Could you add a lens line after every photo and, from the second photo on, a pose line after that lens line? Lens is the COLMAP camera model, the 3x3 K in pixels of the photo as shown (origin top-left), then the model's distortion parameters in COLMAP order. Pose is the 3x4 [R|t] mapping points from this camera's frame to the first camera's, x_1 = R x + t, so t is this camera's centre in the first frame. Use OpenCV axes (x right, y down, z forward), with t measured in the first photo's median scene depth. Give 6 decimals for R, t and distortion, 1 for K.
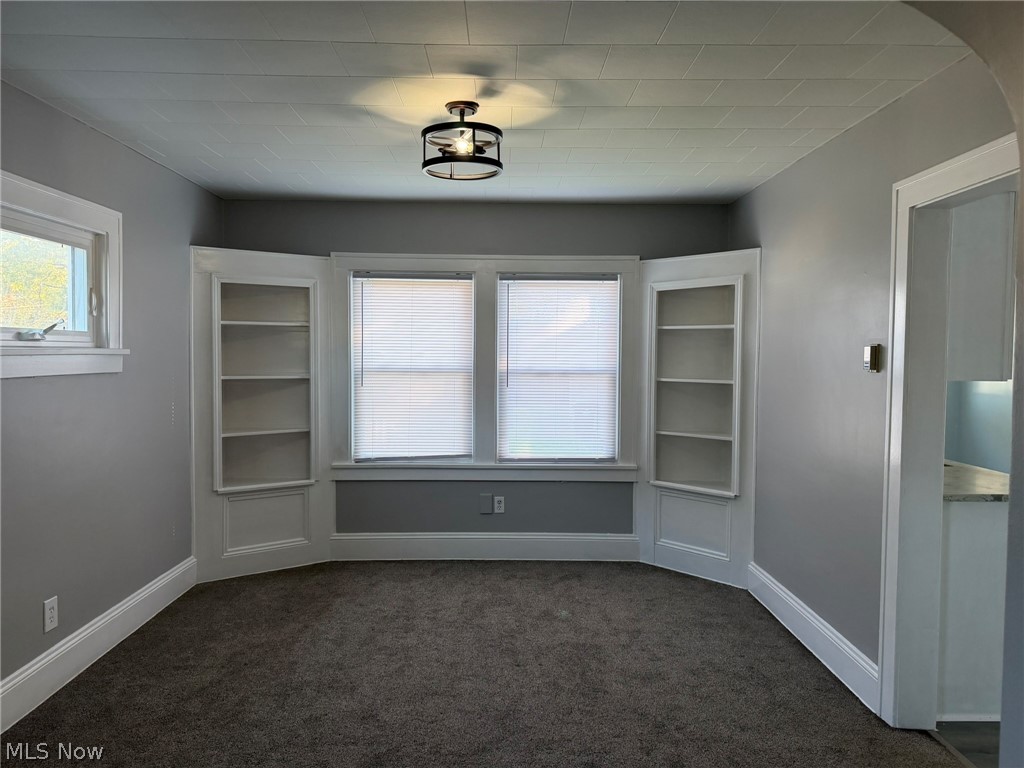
lens RADIAL K [[698.9, 0, 512.0], [0, 698.9, 384.0], [0, 0, 1]] dist [0.006824, 0.001459]
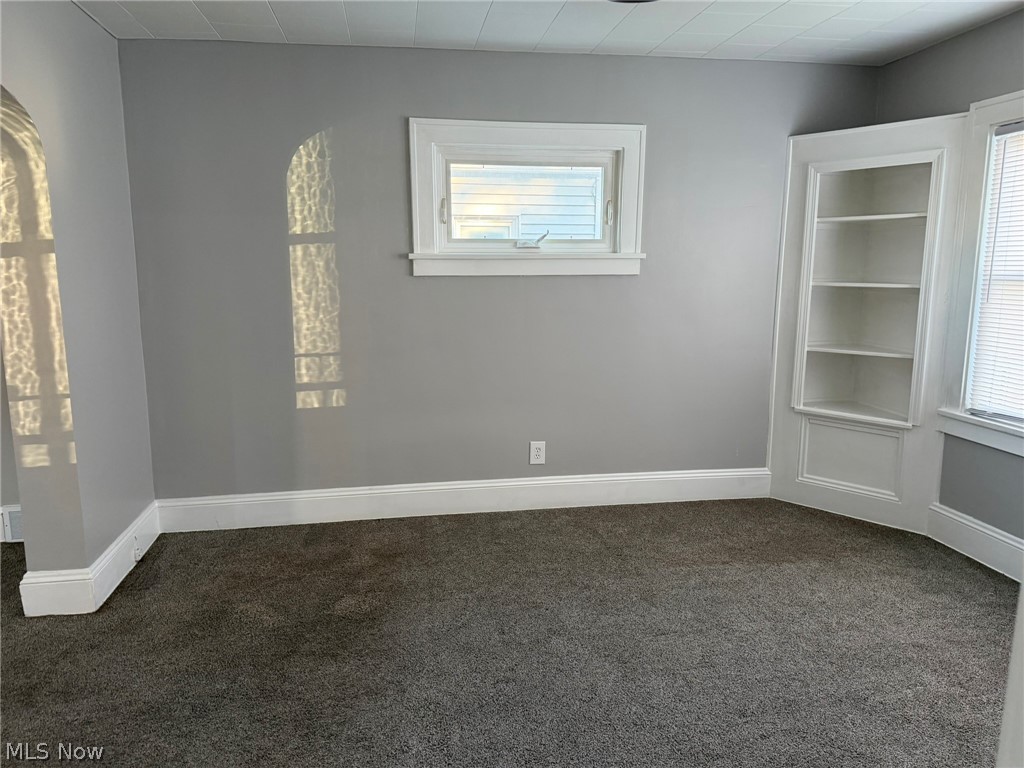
lens RADIAL K [[710.0, 0, 512.0], [0, 710.0, 384.0], [0, 0, 1]] dist [0.069834, -0.099860]
pose [[0.149153, 0.158984, -0.975949, 0.450604], [-0.039310, 0.987163, 0.154803, -0.009745], [0.988032, 0.015275, 0.153488, 0.502189]]
